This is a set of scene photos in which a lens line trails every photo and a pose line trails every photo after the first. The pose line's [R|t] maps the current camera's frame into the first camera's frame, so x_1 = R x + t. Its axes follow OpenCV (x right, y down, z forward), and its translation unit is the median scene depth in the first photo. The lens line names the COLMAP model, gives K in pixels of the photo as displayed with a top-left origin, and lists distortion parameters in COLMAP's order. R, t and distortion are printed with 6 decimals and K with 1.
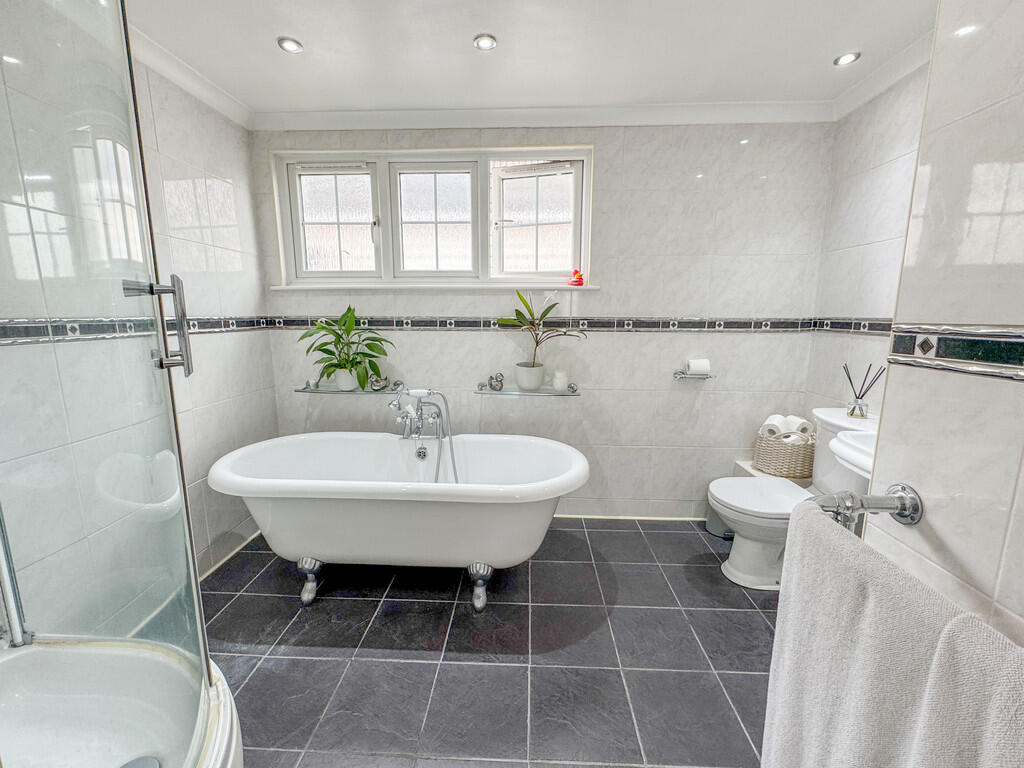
lens RADIAL K [[419.5, 0, 509.7], [0, 419.5, 382.7], [0, 0, 1]] dist [0.000497, 0.000158]
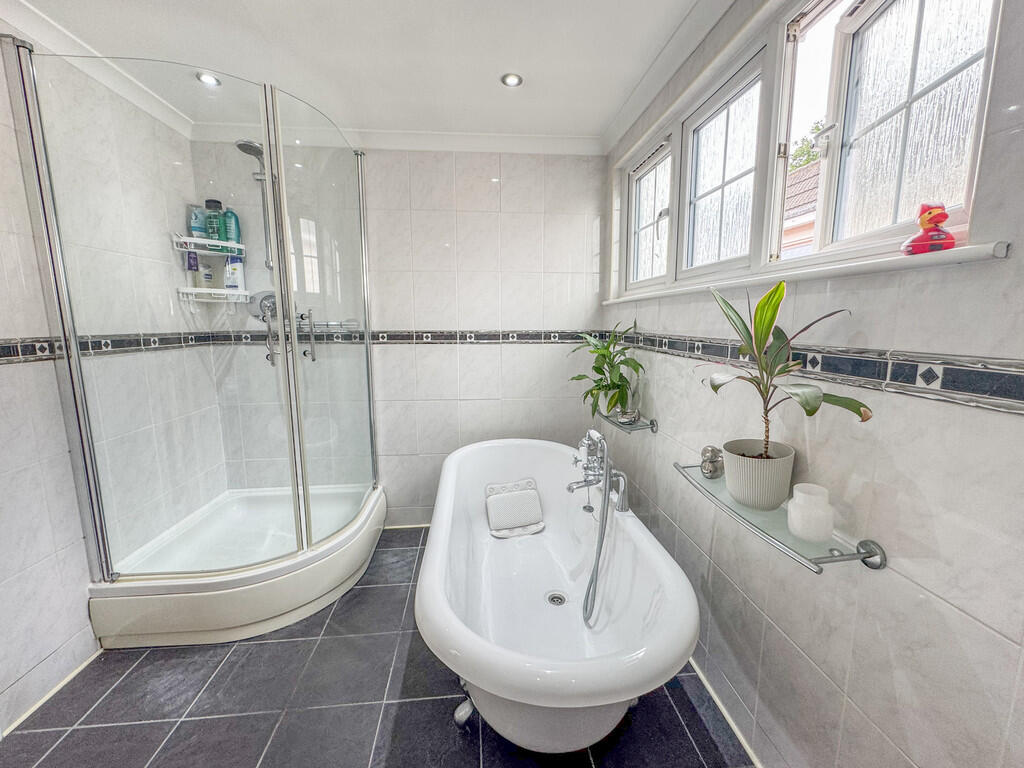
lens RADIAL K [[419.5, 0, 512.8], [0, 419.5, 382.4], [0, 0, 1]] dist [0.000497, 0.000158]
pose [[0.142732, 0.141444, -0.979603, 0.444607], [-0.169714, 0.978575, 0.116567, -0.119476], [0.975102, 0.149615, 0.163679, 0.655048]]
